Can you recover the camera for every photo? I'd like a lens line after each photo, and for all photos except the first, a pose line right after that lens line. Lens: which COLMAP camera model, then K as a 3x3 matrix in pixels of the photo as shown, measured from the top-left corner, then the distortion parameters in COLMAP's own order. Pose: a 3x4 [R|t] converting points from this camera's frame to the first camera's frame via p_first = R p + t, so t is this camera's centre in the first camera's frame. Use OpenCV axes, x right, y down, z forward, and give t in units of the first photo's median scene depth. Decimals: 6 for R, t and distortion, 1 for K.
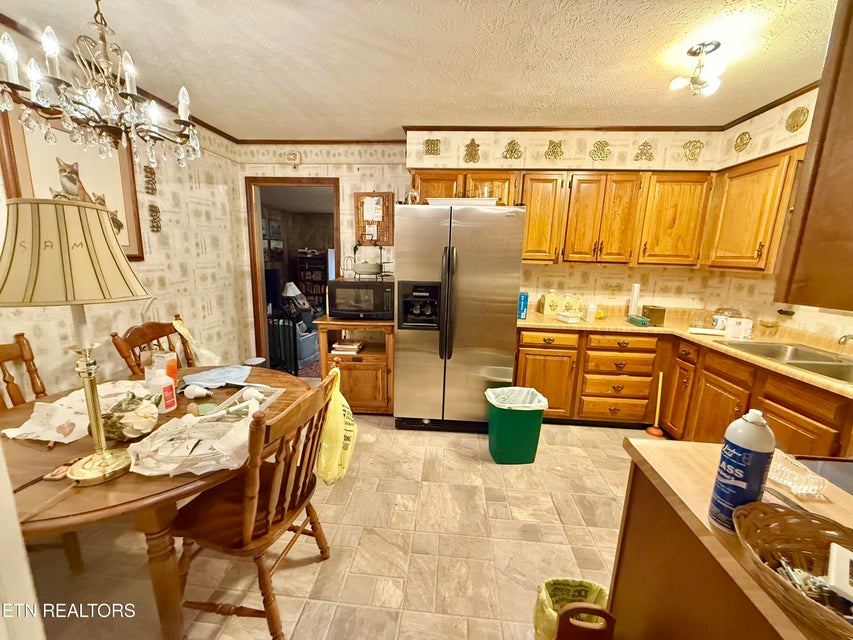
lens RADIAL K [[338.3, 0, 424.1], [0, 338.3, 318.8], [0, 0, 1]] dist [-0.000083, -0.000213]
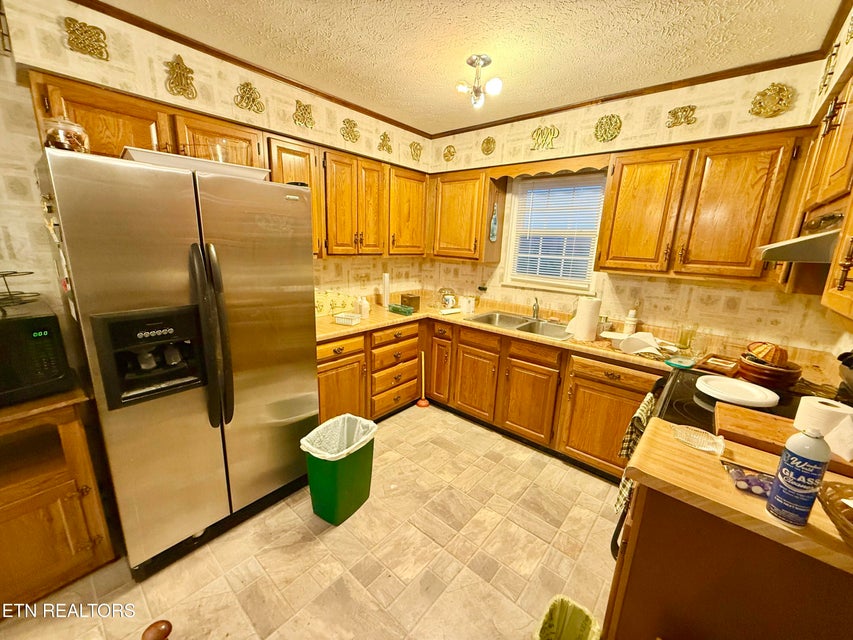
lens RADIAL K [[338.3, 0, 425.1], [0, 338.3, 319.5], [0, 0, 1]] dist [-0.000083, -0.000213]
pose [[0.587742, -0.189743, 0.786484, -0.163919], [0.131303, 0.981593, 0.138691, -0.104268], [-0.798323, 0.021753, 0.601837, 0.315266]]
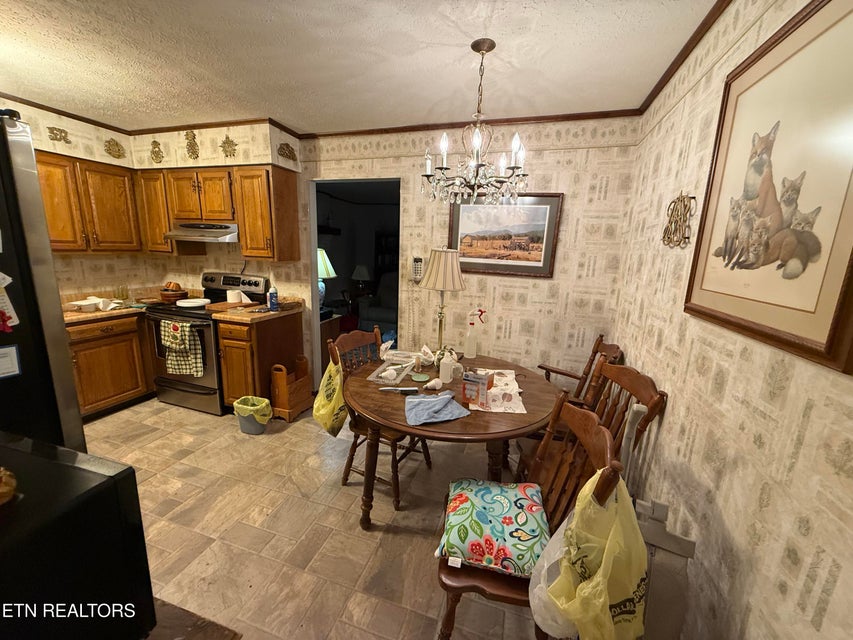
lens RADIAL K [[338.3, 0, 427.4], [0, 338.3, 319.2], [0, 0, 1]] dist [-0.000083, -0.000213]
pose [[-0.975595, -0.108513, 0.190891, -0.480674], [-0.027461, 0.922825, 0.384240, -0.269216], [-0.217854, 0.369621, -0.903283, 1.147593]]
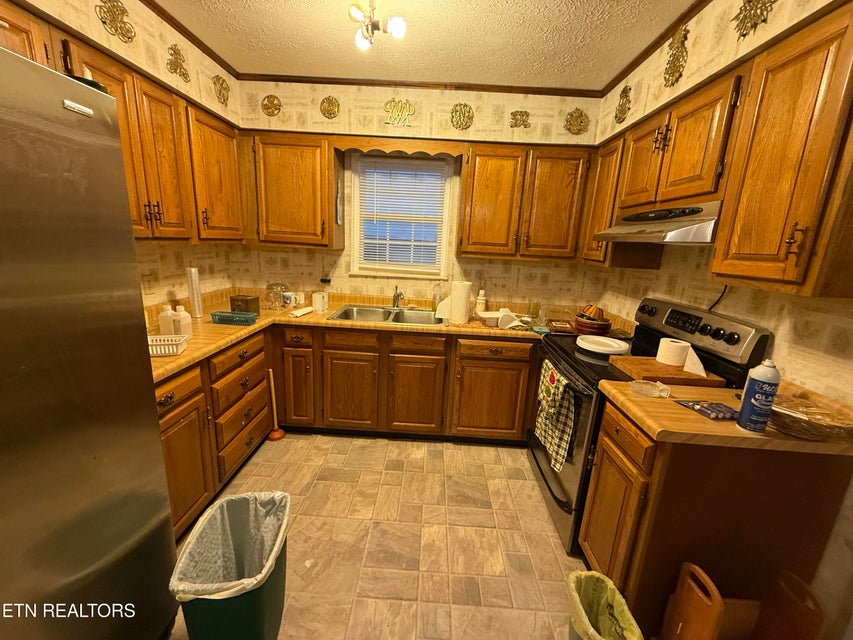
lens RADIAL K [[338.3, 0, 424.2], [0, 338.3, 319.9], [0, 0, 1]] dist [-0.000083, -0.000213]
pose [[-0.056079, -0.256928, 0.964802, -0.113449], [0.133310, 0.955744, 0.262264, -0.134774], [-0.989487, 0.143325, -0.019346, 0.621267]]
